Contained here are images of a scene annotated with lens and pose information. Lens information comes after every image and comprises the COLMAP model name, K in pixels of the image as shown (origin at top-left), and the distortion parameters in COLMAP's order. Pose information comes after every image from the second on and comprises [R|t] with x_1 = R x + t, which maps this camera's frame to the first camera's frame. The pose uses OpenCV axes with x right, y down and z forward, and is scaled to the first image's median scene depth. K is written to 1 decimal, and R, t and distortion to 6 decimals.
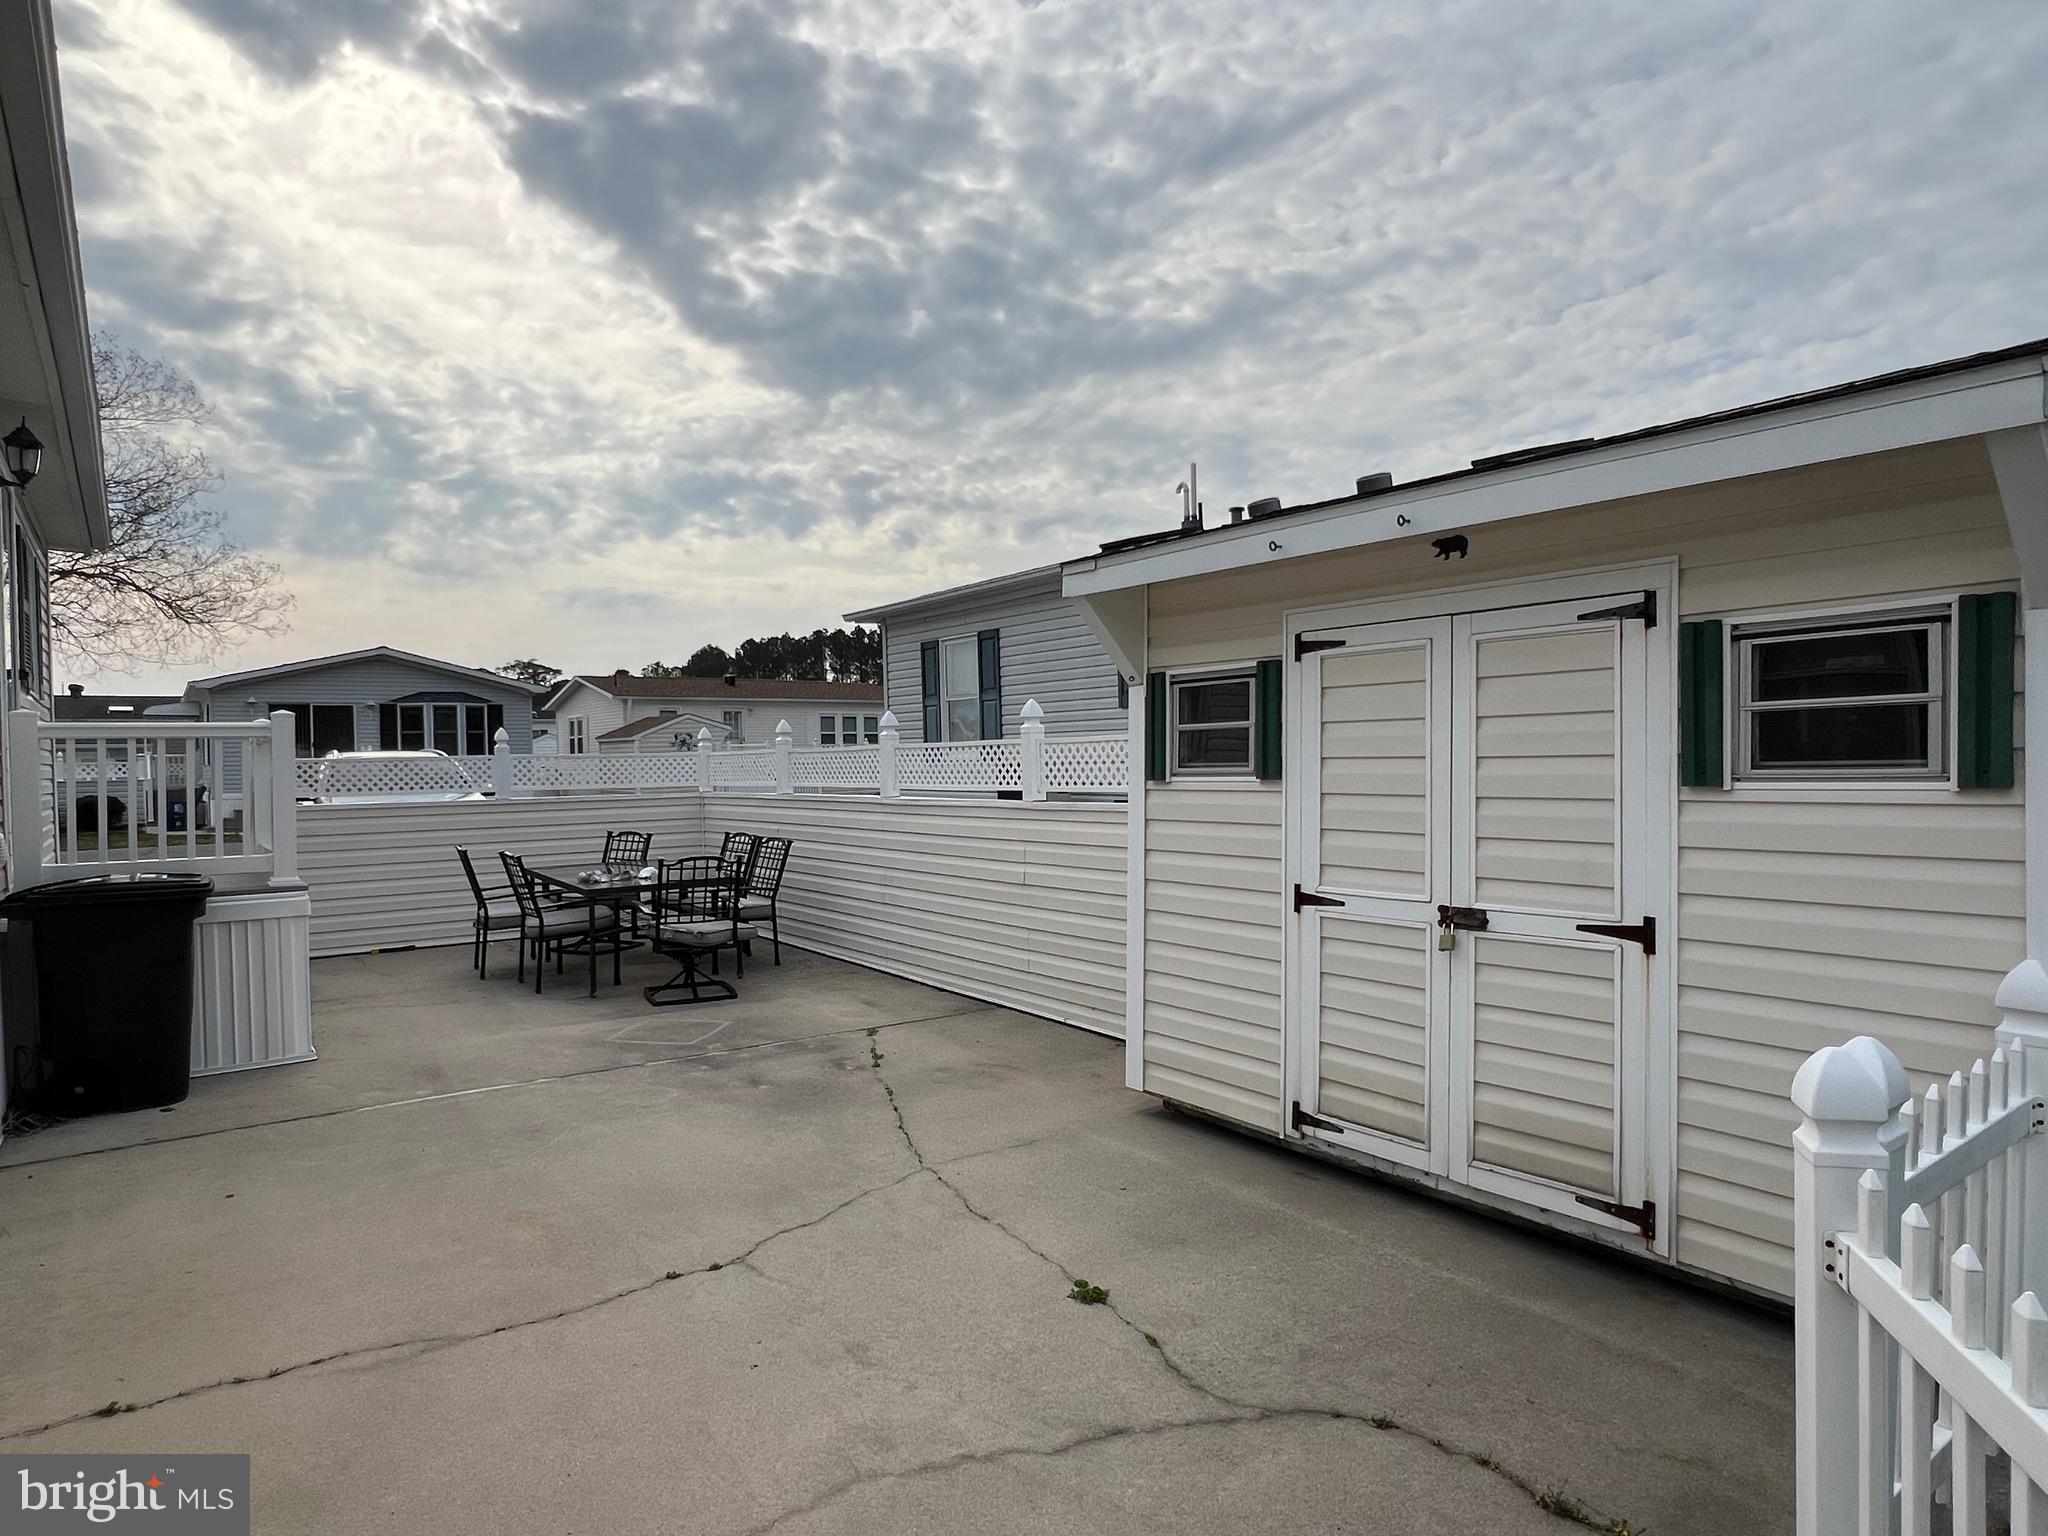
lens RADIAL K [[1240.2, 0, 1024.0], [0, 1240.2, 768.0], [0, 0, 1]] dist [-0.003010, -0.000428]
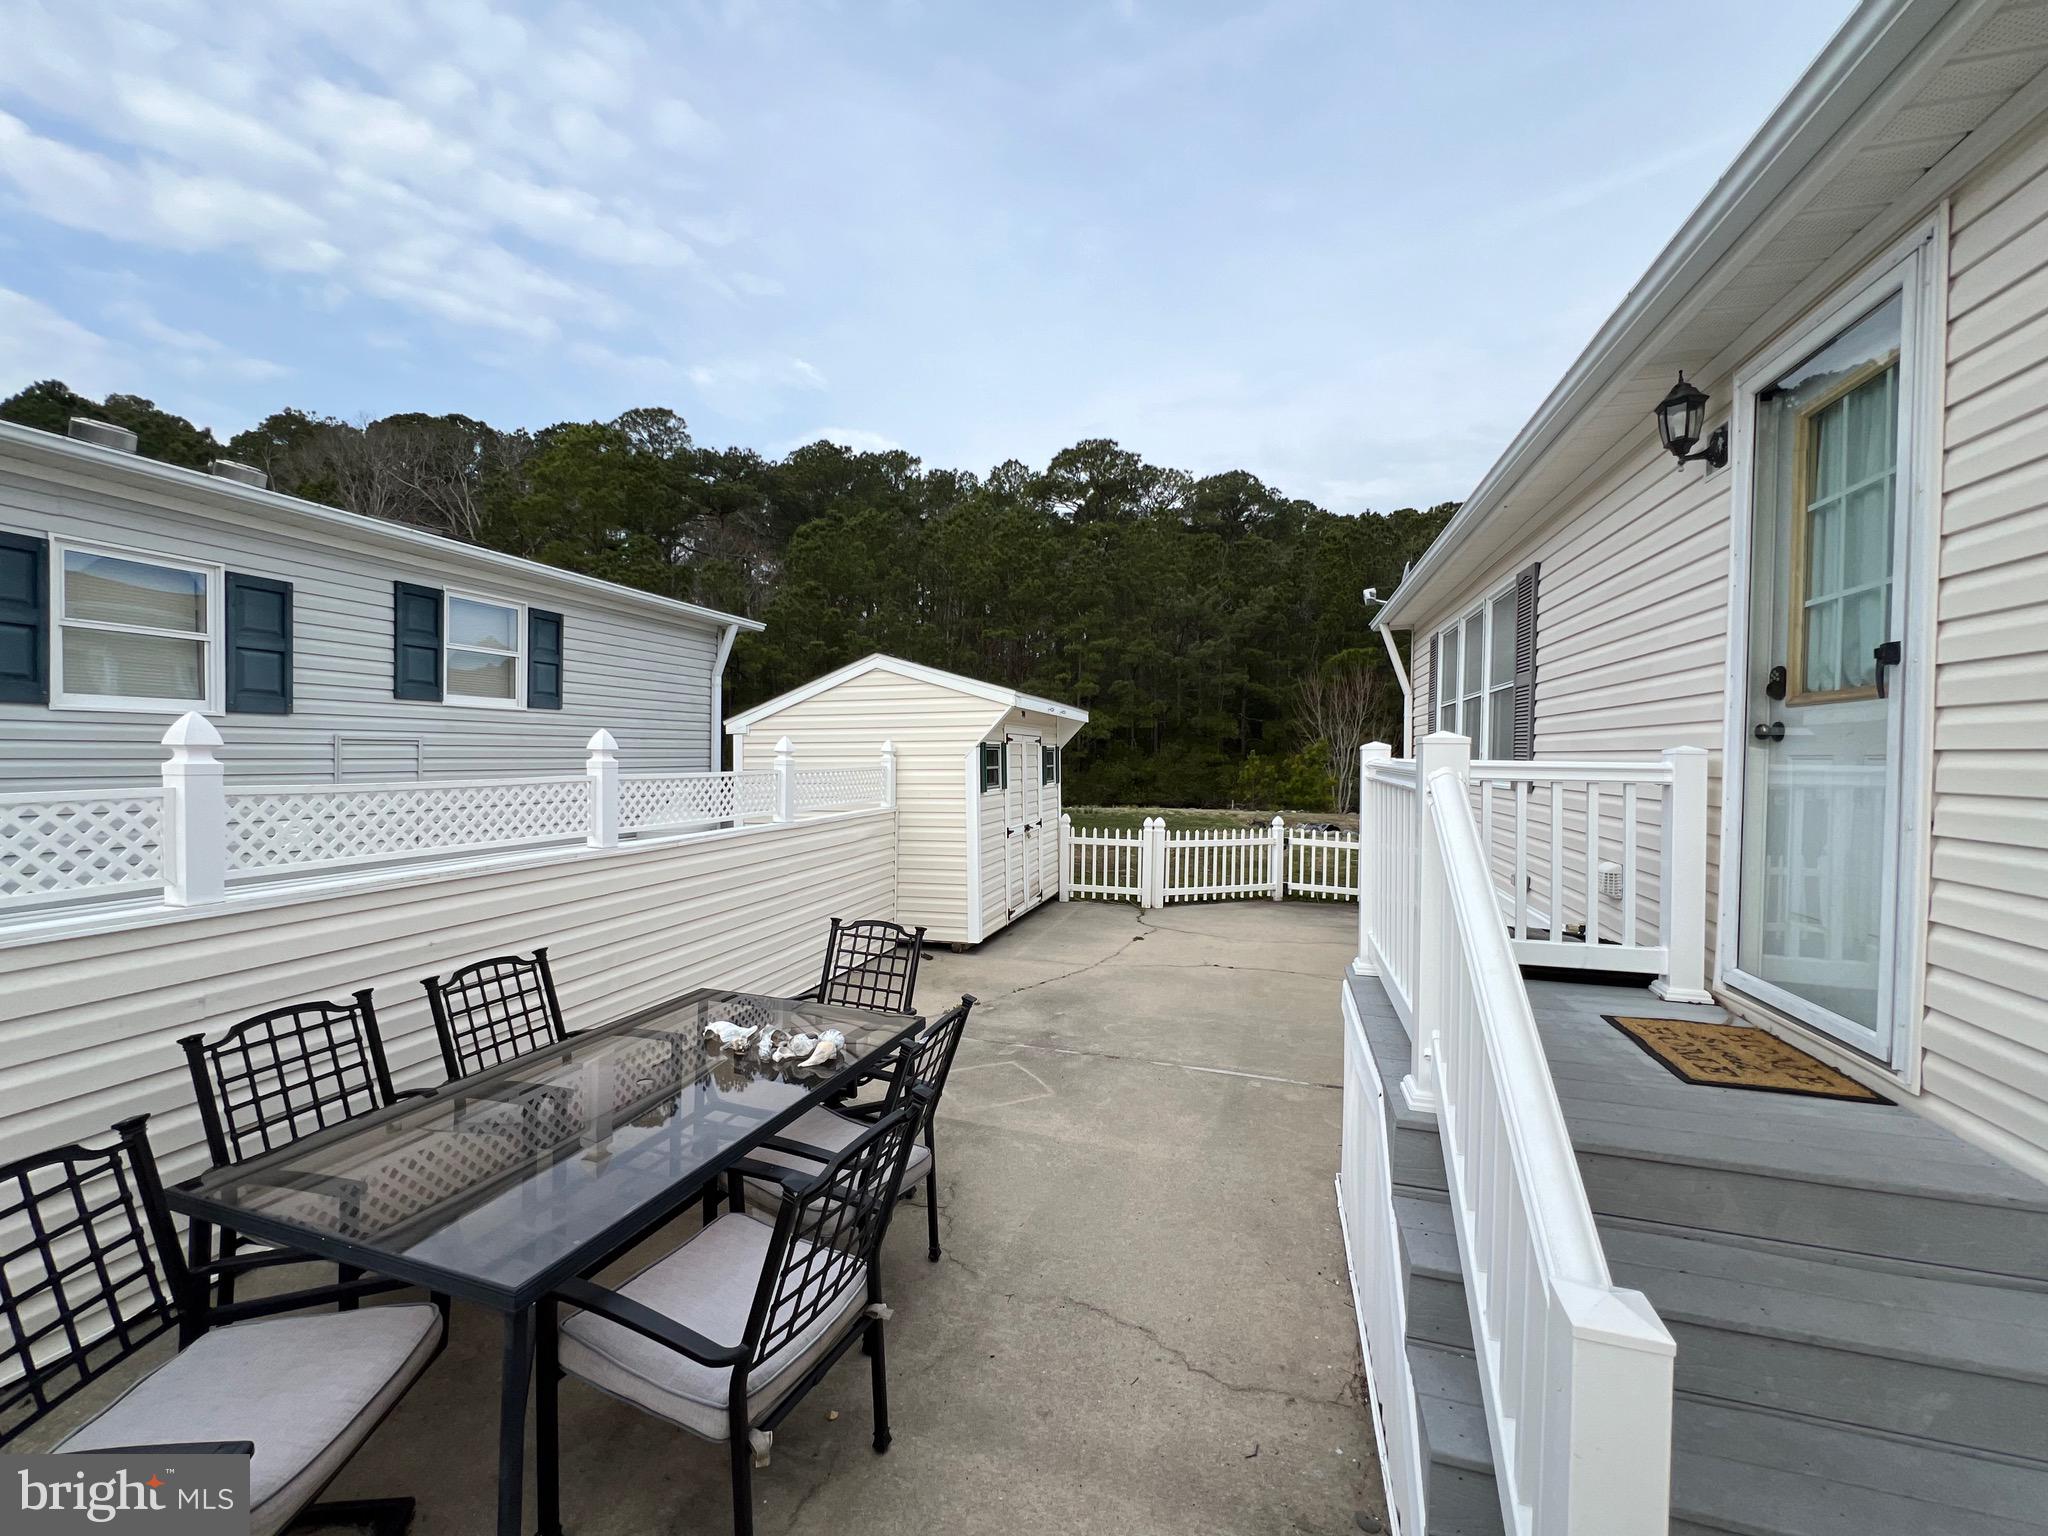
lens RADIAL K [[835.9, 0, 1024.0], [0, 835.9, 768.0], [0, 0, 1]] dist [0.001748, 0.000377]
pose [[-0.617511, -0.004844, 0.786547, -0.967137], [0.016152, 0.999692, 0.018838, -0.052155], [-0.786396, 0.024337, -0.617243, 1.649014]]
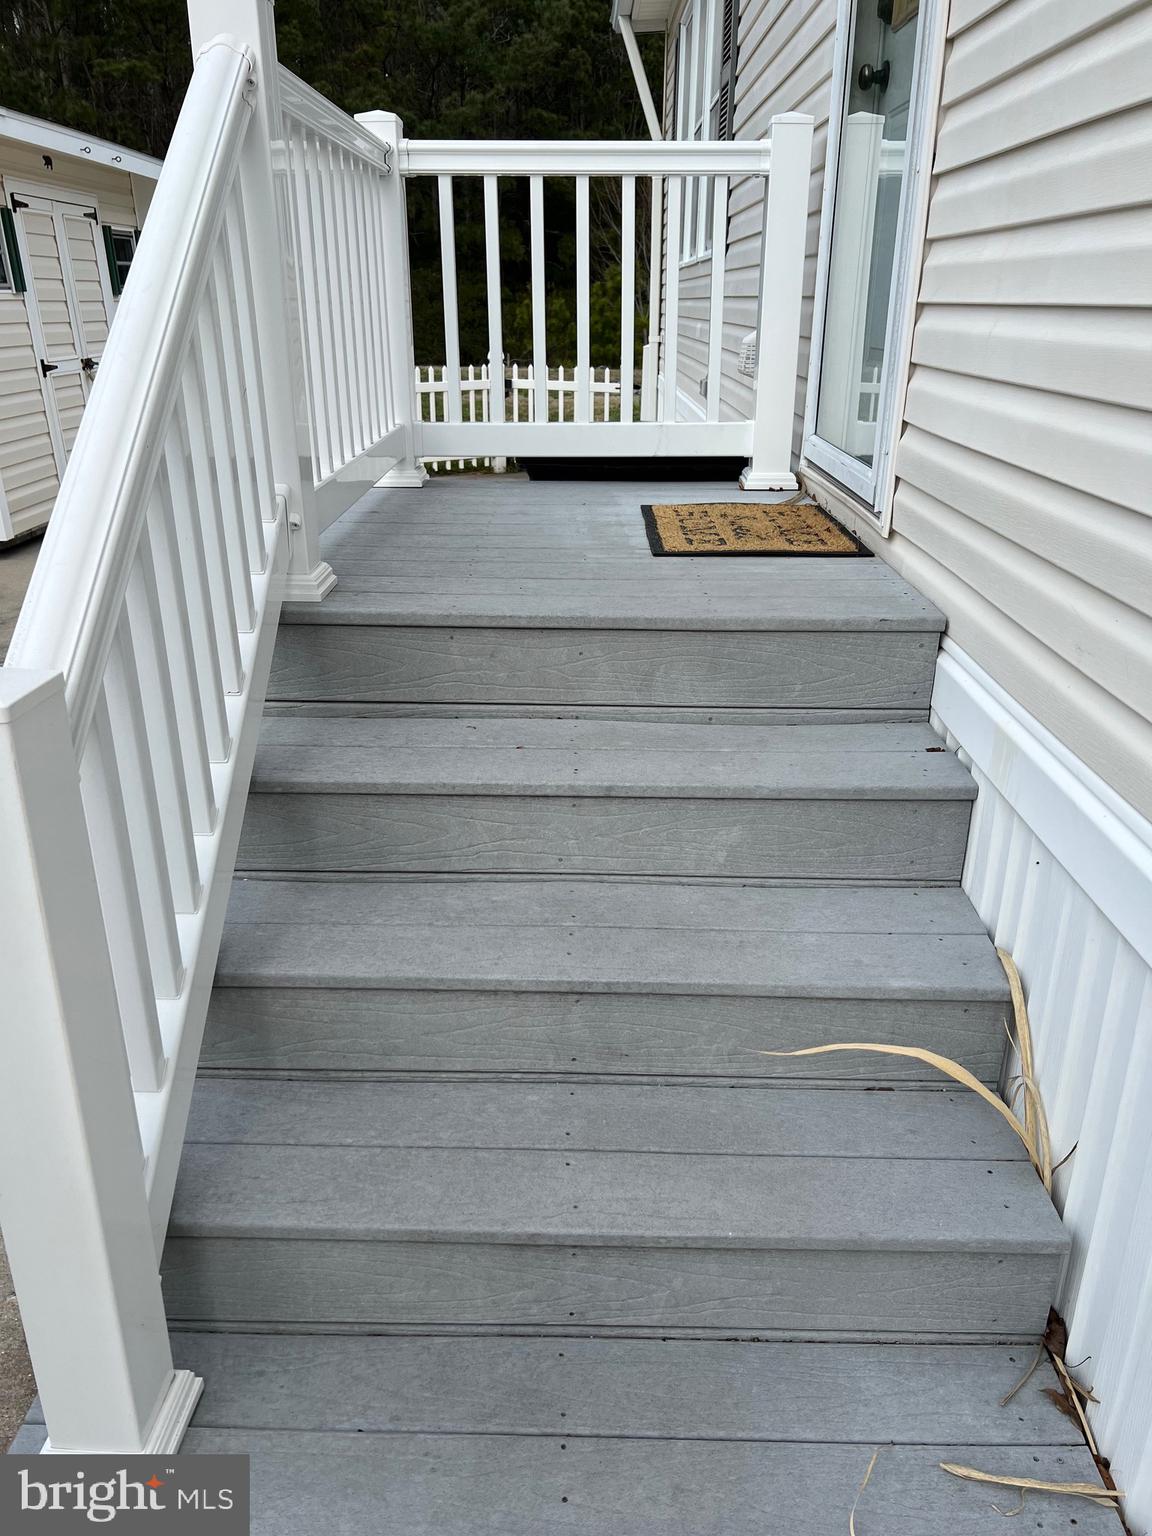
lens RADIAL K [[1136.8, 0, 579.2], [0, 1136.8, 776.5], [0, 0, 1]] dist [0.062383, -0.068607]
pose [[-0.809137, -0.211104, 0.548391, -1.068916], [0.026286, 0.919304, 0.392670, 0.016358], [-0.587032, 0.332139, -0.738293, 1.517412]]
